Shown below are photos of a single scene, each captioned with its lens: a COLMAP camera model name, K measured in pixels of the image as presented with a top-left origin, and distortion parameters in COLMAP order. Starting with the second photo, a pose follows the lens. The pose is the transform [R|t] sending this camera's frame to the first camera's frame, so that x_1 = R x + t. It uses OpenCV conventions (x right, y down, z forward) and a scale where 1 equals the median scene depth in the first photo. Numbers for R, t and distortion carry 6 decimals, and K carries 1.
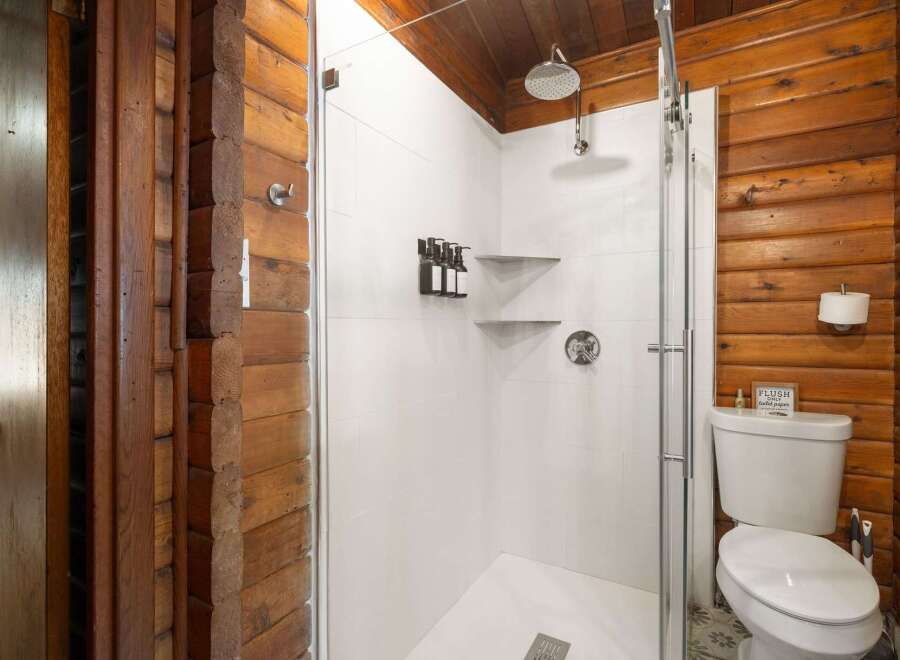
lens RADIAL K [[448.6, 0, 449.7], [0, 448.6, 329.9], [0, 0, 1]] dist [-0.009619, 0.005821]
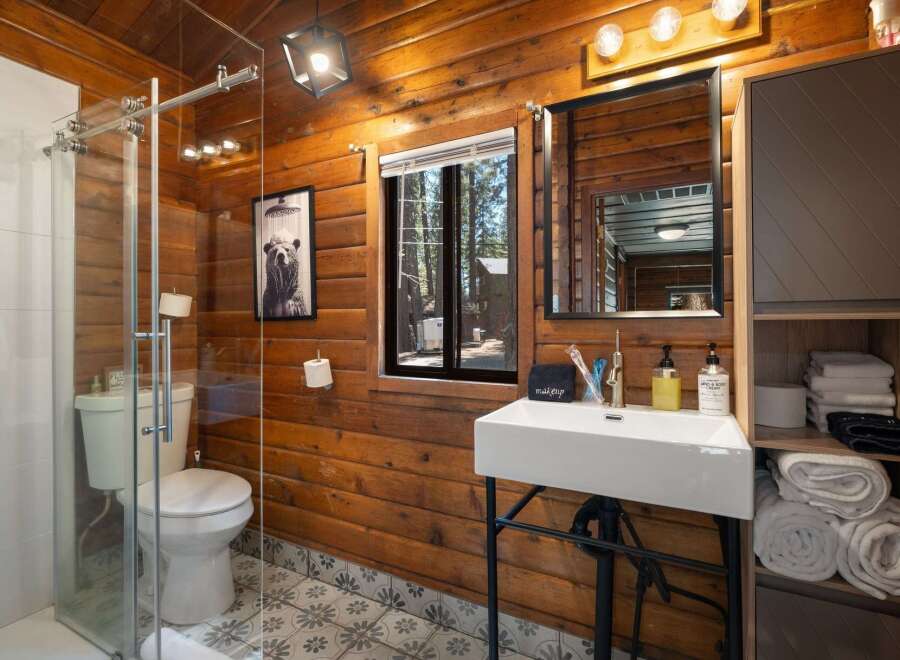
lens RADIAL K [[448.6, 0, 449.7], [0, 448.6, 324.5], [0, 0, 1]] dist [-0.009619, 0.005821]
pose [[-0.030856, -0.009931, 0.999475, -0.464864], [0.000377, 0.999950, 0.009947, -0.002225], [-0.999524, 0.000683, -0.030850, 0.180301]]
